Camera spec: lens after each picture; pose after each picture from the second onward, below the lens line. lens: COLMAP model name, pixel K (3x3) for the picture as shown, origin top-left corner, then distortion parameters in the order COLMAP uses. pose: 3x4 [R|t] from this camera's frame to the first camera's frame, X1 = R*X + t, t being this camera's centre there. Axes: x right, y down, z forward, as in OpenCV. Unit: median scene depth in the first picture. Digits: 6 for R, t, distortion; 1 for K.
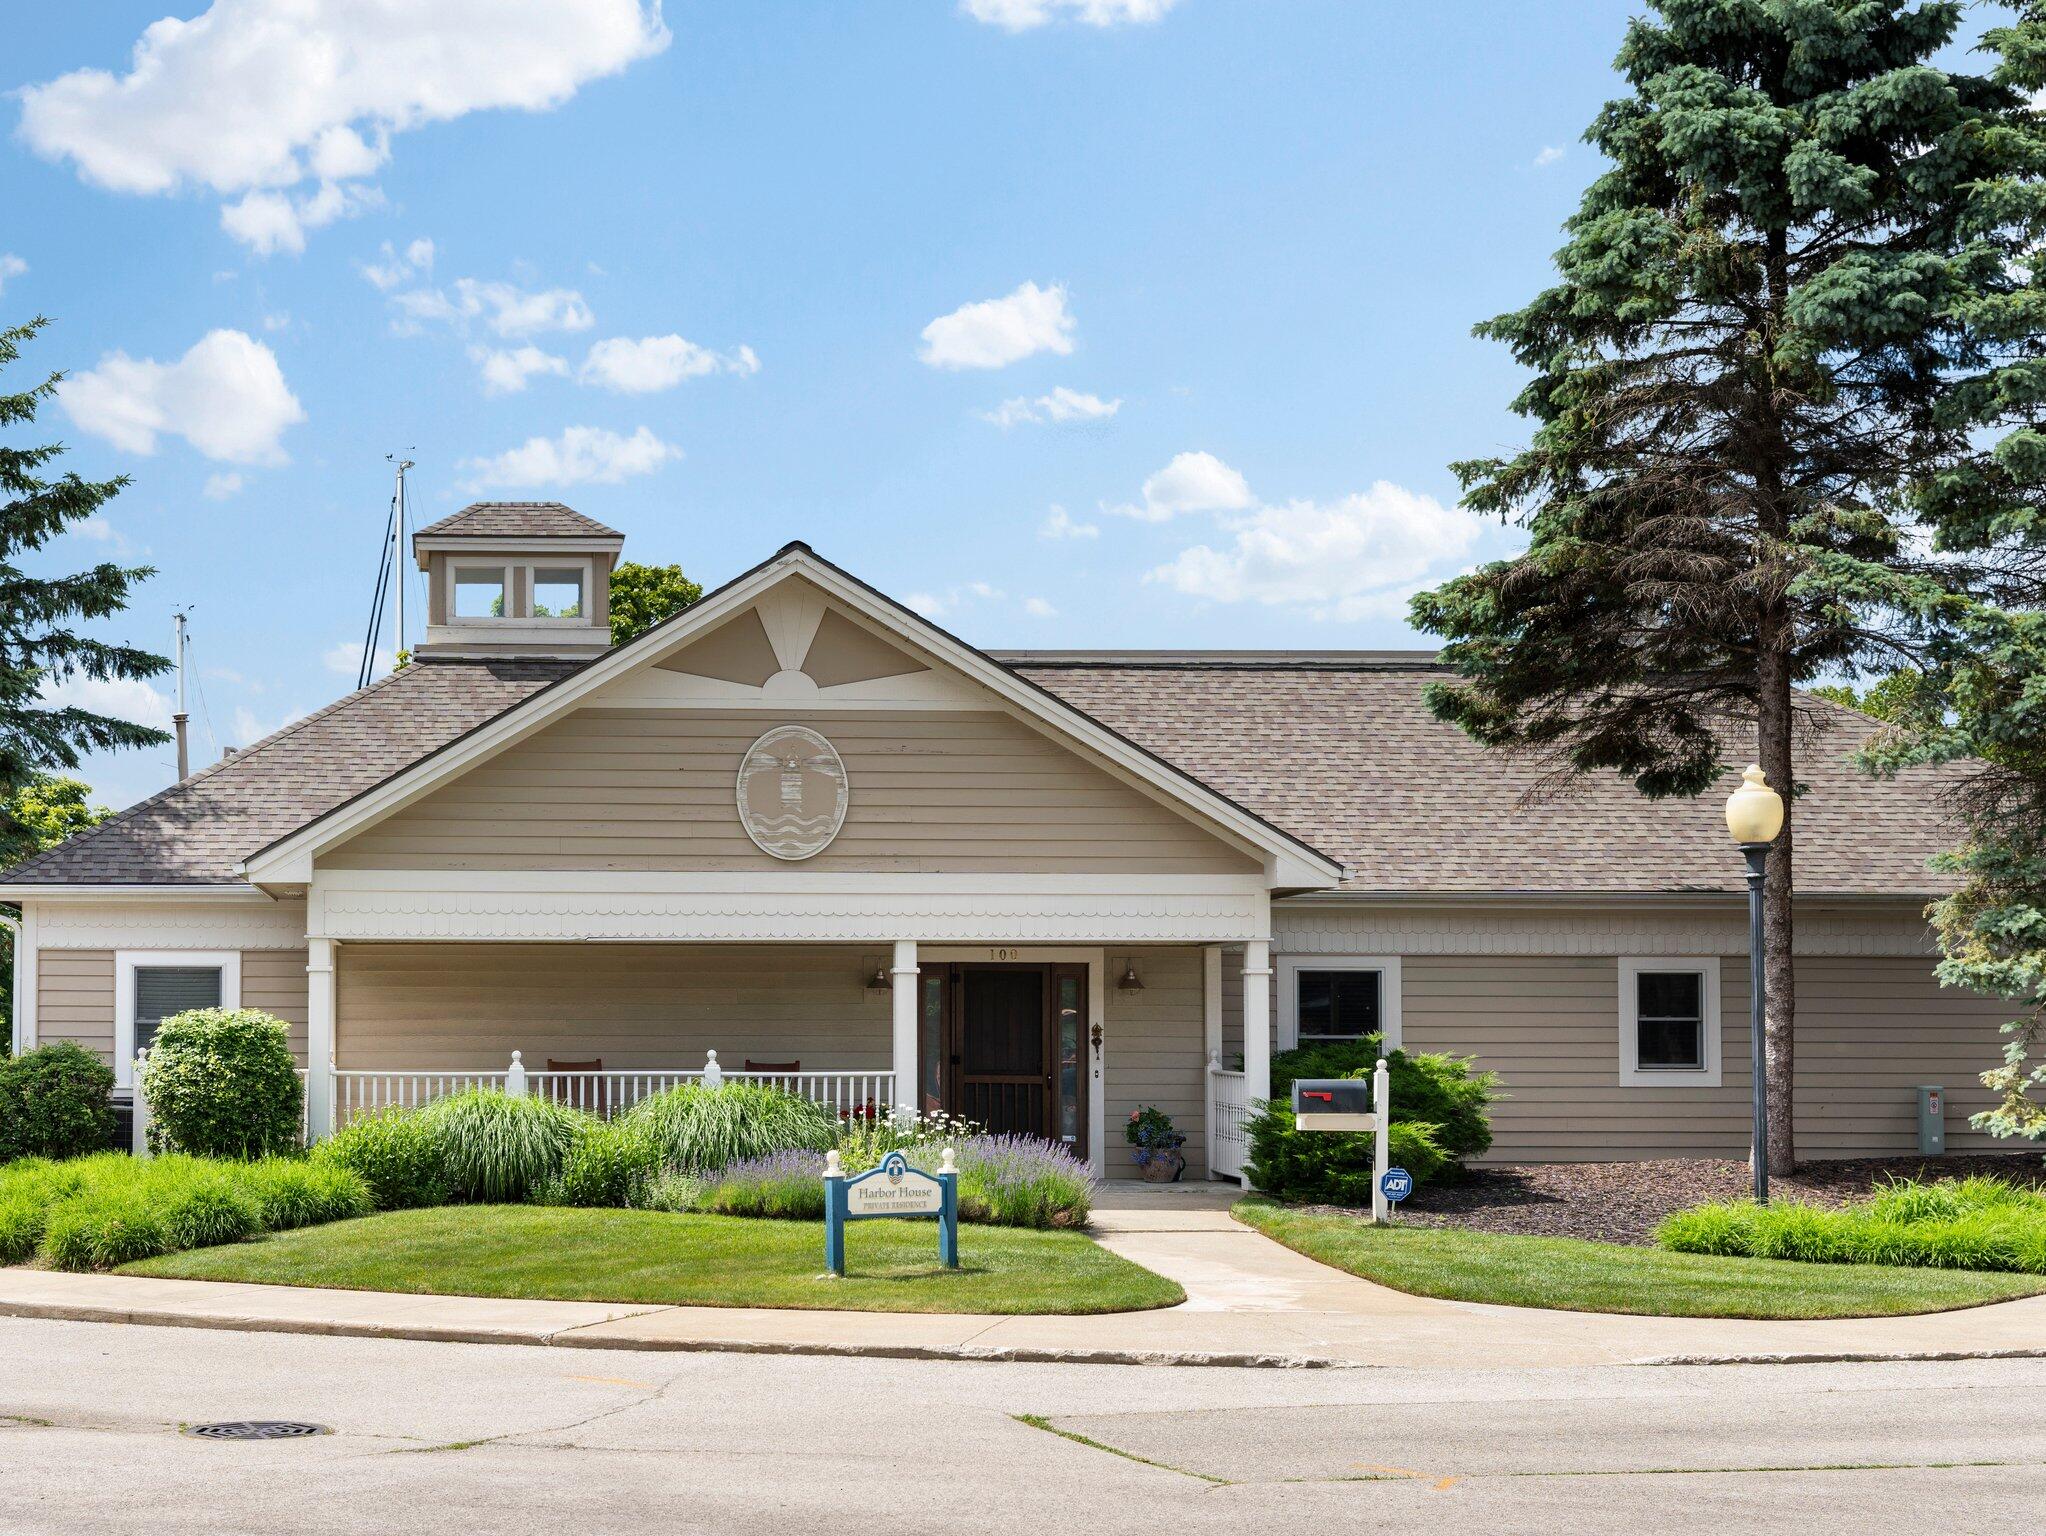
lens RADIAL K [[3160.5, 0, 829.0], [0, 3160.5, 765.8], [0, 0, 1]] dist [-0.007401, 0.044181]
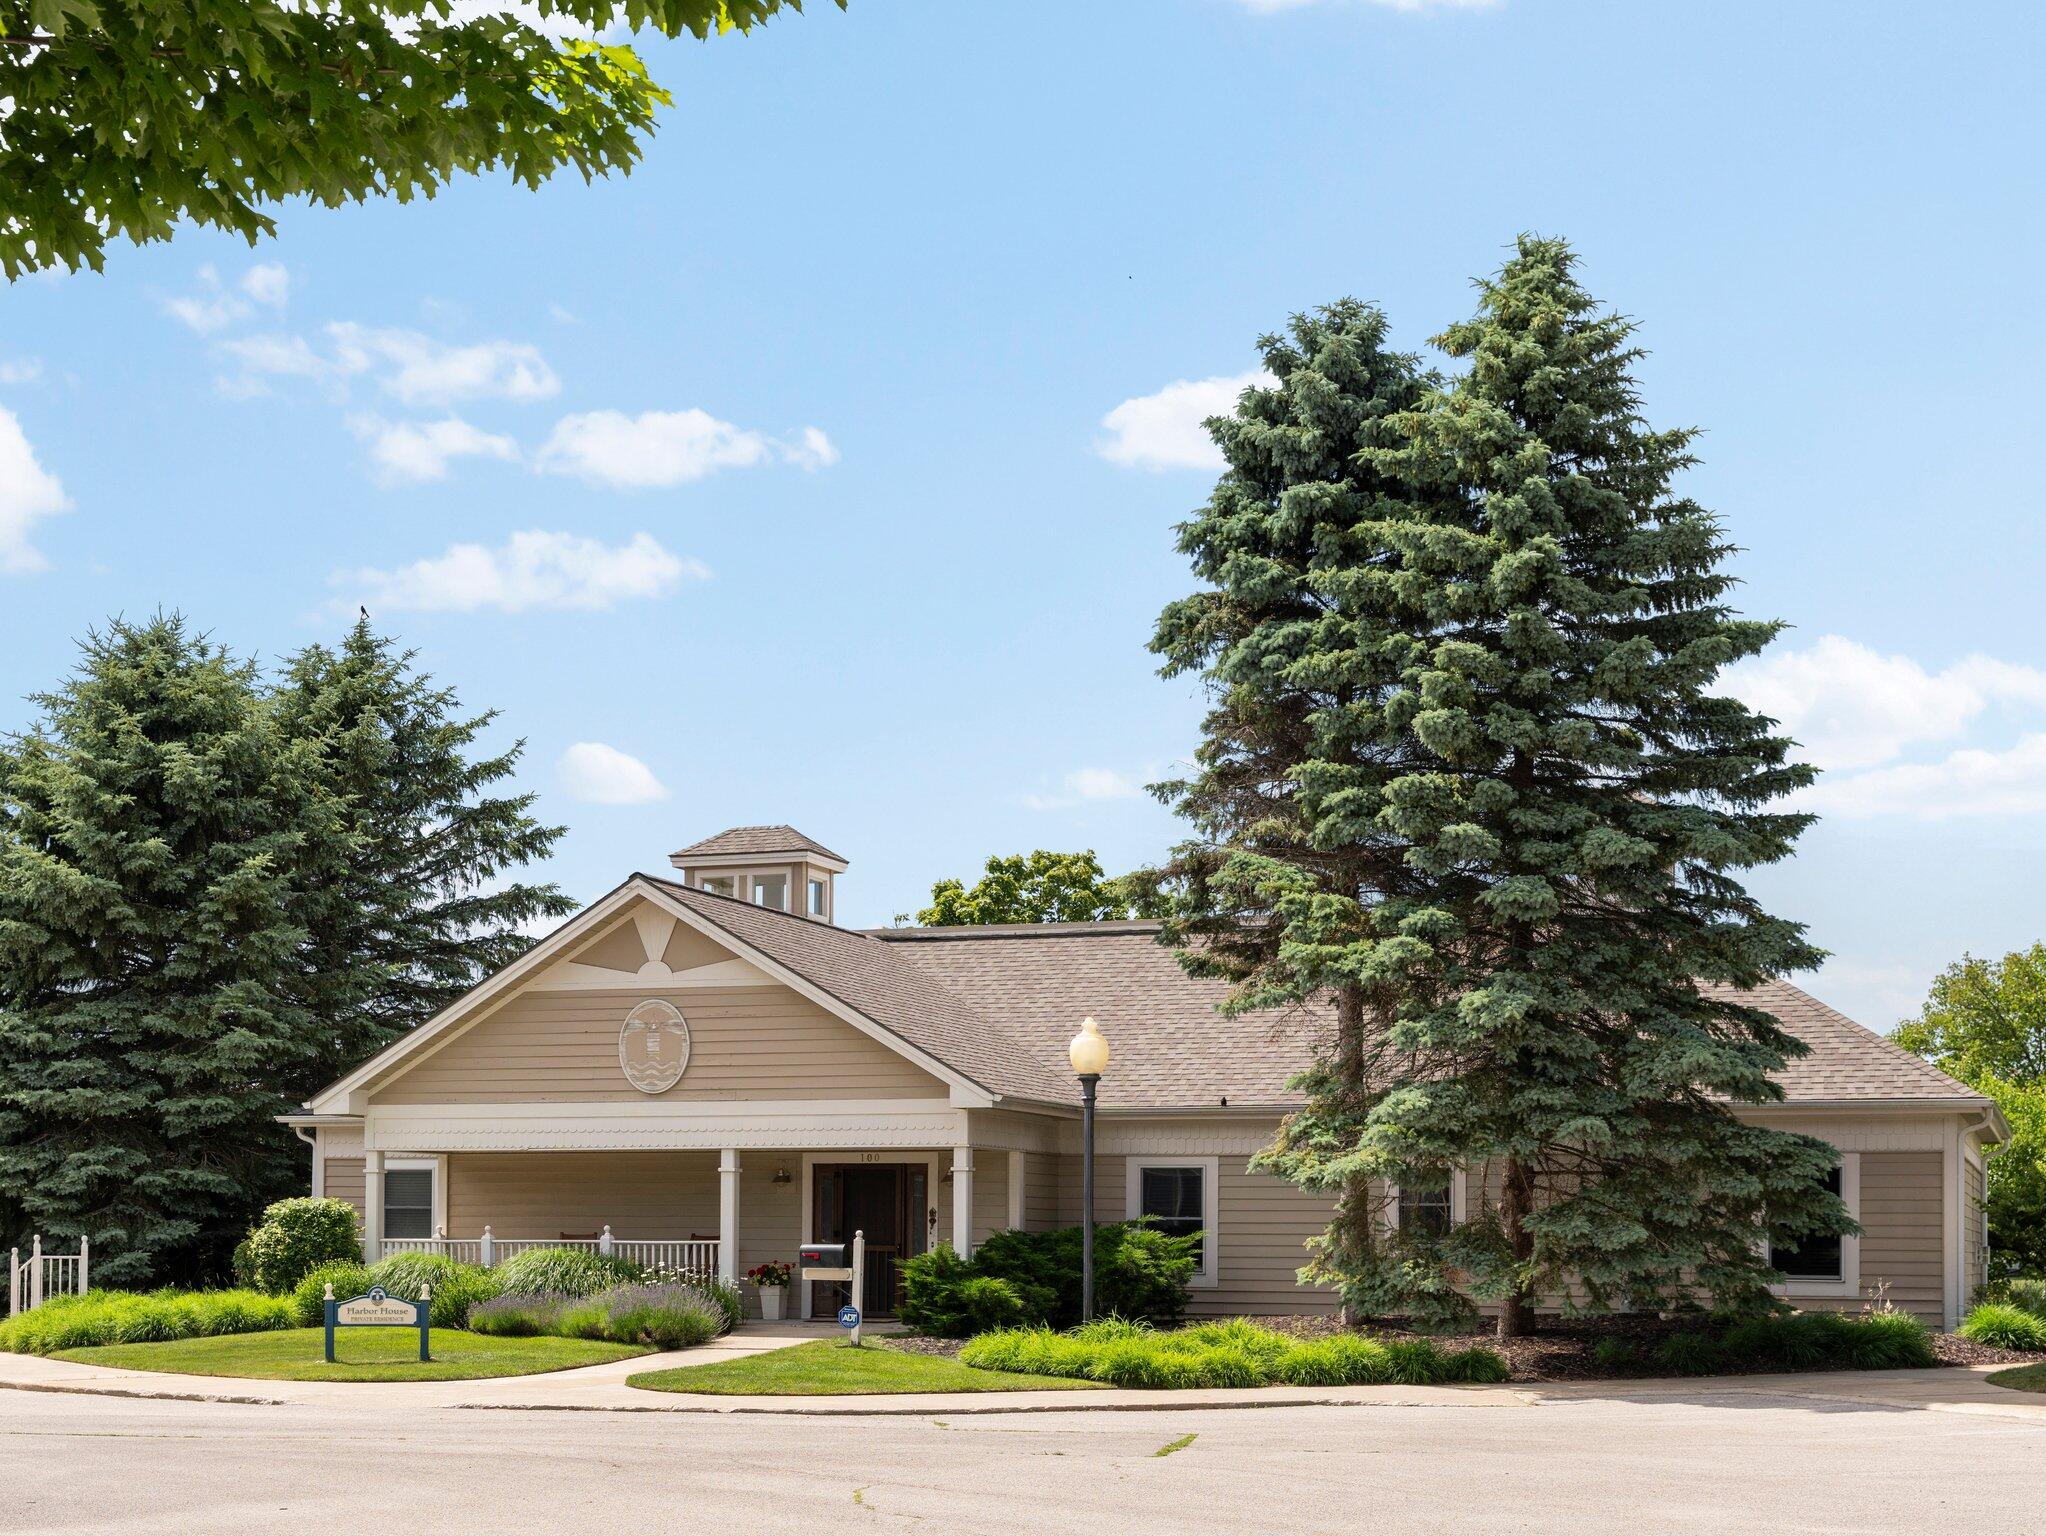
lens RADIAL K [[3021.8, 0, 1025.2], [0, 3021.8, 889.3], [0, 0, 1]] dist [0.019470, 0.029314]
pose [[0.914402, -0.043410, -0.402473, 0.704457], [0.031528, 0.998851, -0.036104, -0.007908], [0.403578, 0.020324, 0.914720, -0.192656]]
